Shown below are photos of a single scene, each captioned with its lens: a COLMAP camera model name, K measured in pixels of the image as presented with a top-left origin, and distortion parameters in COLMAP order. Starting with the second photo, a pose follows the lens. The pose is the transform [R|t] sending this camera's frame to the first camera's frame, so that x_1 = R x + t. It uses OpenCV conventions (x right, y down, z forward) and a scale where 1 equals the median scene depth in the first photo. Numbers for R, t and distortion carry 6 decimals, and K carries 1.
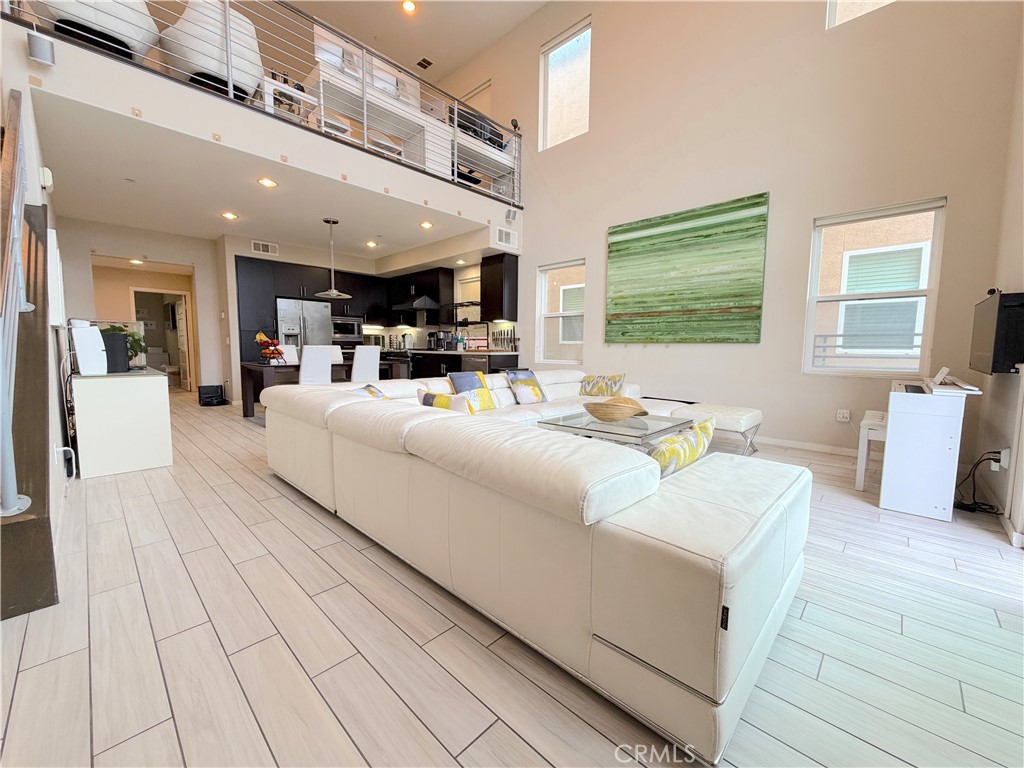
lens RADIAL K [[409.6, 0, 510.7], [0, 409.6, 382.7], [0, 0, 1]] dist [0.000157, 0.000652]
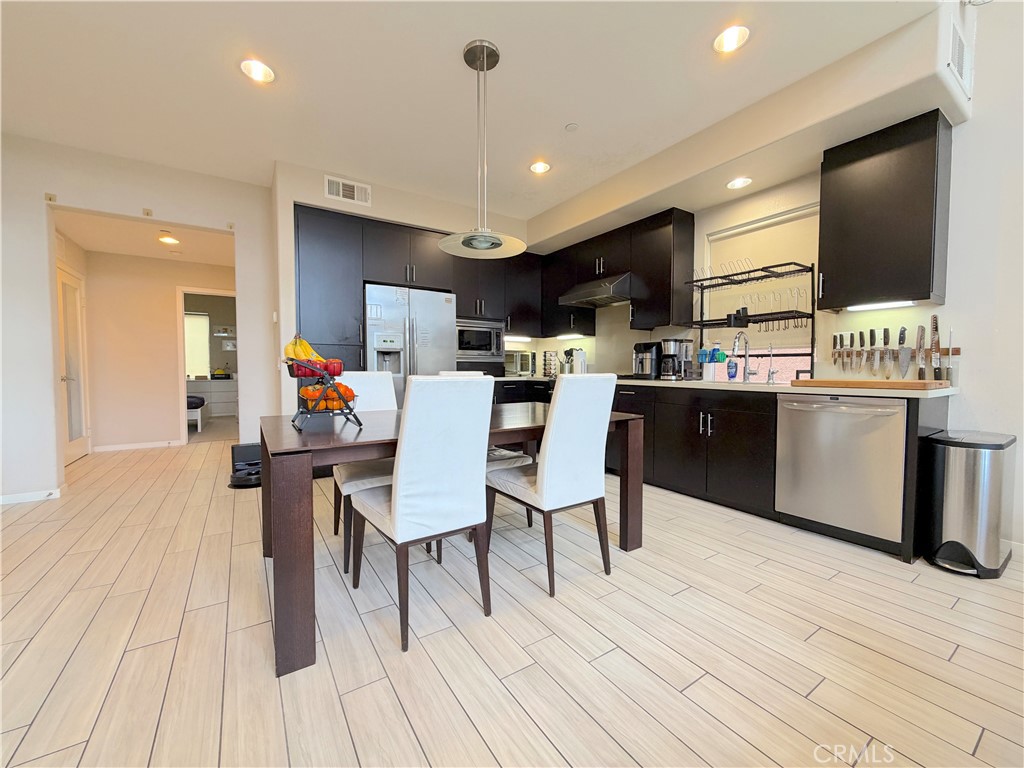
lens RADIAL K [[409.6, 0, 509.6], [0, 409.6, 383.9], [0, 0, 1]] dist [0.000157, 0.000652]
pose [[0.974451, 0.001532, -0.224593, -0.307952], [-0.012400, 0.998819, -0.046988, -0.060392], [0.224256, 0.048572, 0.973319, 0.608407]]
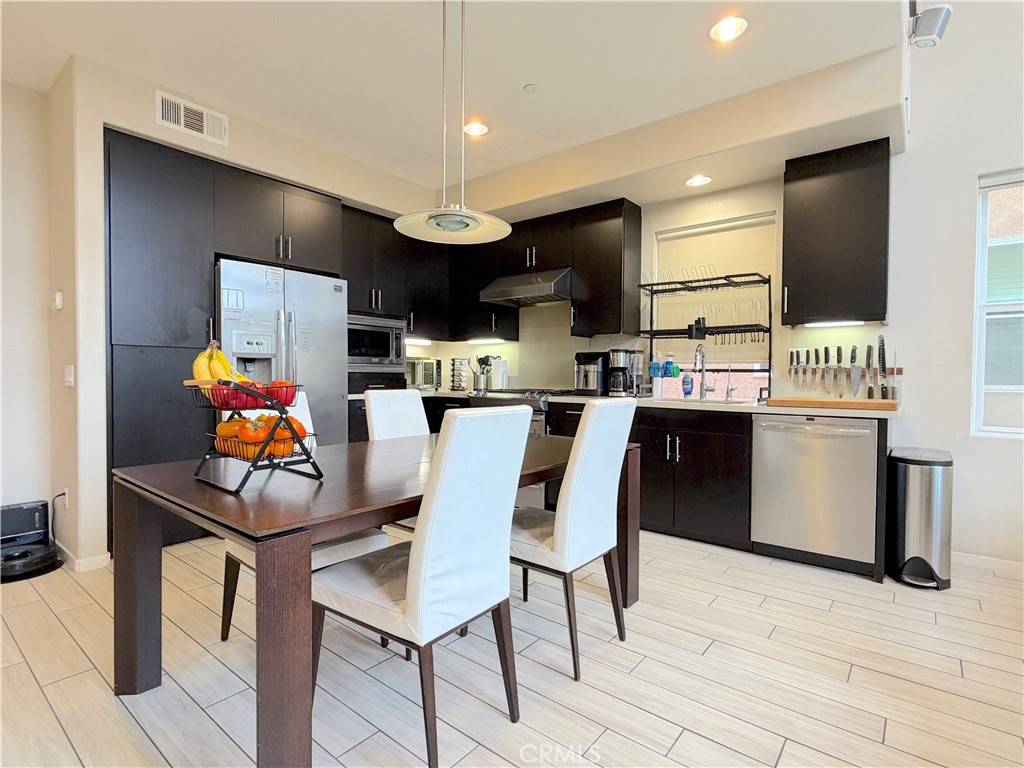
lens RADIAL K [[517.4, 0, 509.9], [0, 517.4, 385.8], [0, 0, 1]] dist [0.000926, -0.000423]
pose [[0.996193, -0.002413, 0.087142, -0.409661], [0.007884, 0.998014, -0.062498, -0.071600], [-0.086818, 0.062948, 0.994233, 0.608496]]
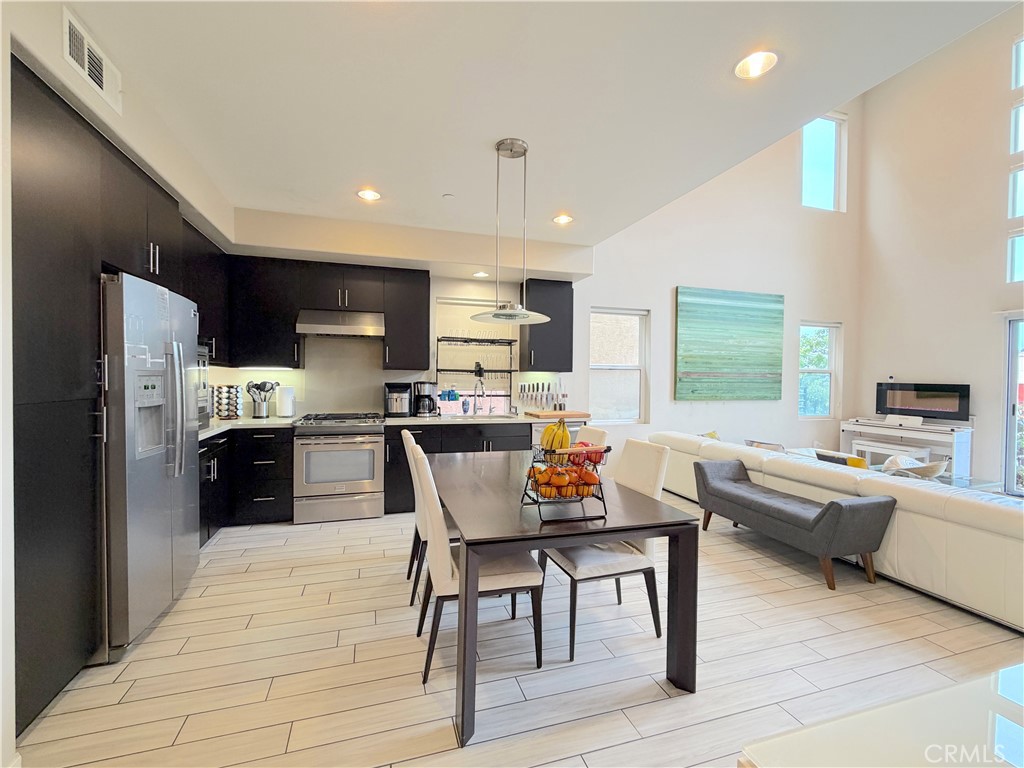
lens RADIAL K [[445.5, 0, 510.5], [0, 445.5, 384.6], [0, 0, 1]] dist [0.000068, -0.000731]
pose [[0.478797, -0.019158, 0.877716, -0.816067], [0.067284, 0.997622, -0.014928, -0.131684], [-0.875343, 0.066204, 0.478948, 0.753376]]
